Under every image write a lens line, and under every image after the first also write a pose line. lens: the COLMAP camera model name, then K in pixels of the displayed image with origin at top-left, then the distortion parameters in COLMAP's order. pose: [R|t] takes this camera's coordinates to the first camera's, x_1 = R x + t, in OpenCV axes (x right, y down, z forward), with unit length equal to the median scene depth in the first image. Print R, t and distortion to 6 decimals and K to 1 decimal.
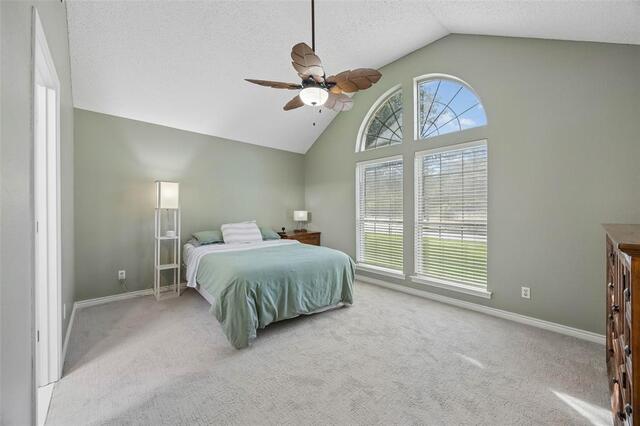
lens RADIAL K [[247.5, 0, 321.1], [0, 247.5, 212.8], [0, 0, 1]] dist [-0.002809, -0.000561]
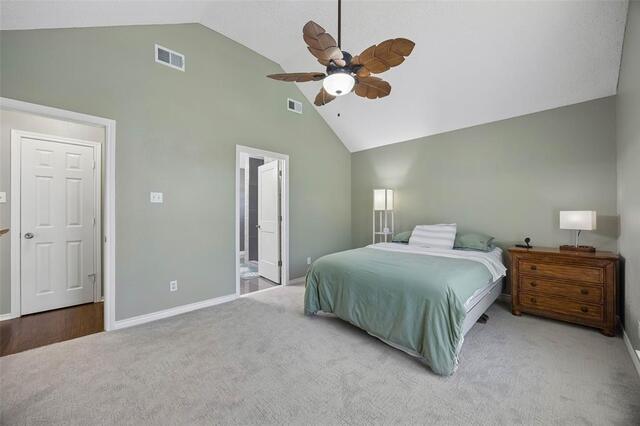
lens RADIAL K [[247.5, 0, 321.7], [0, 247.5, 212.7], [0, 0, 1]] dist [-0.002809, -0.000561]
pose [[0.015472, -0.007979, -0.999848, 0.806866], [-0.008373, 0.999932, -0.008109, 0.010058], [0.999845, 0.008497, 0.015404, 0.847478]]
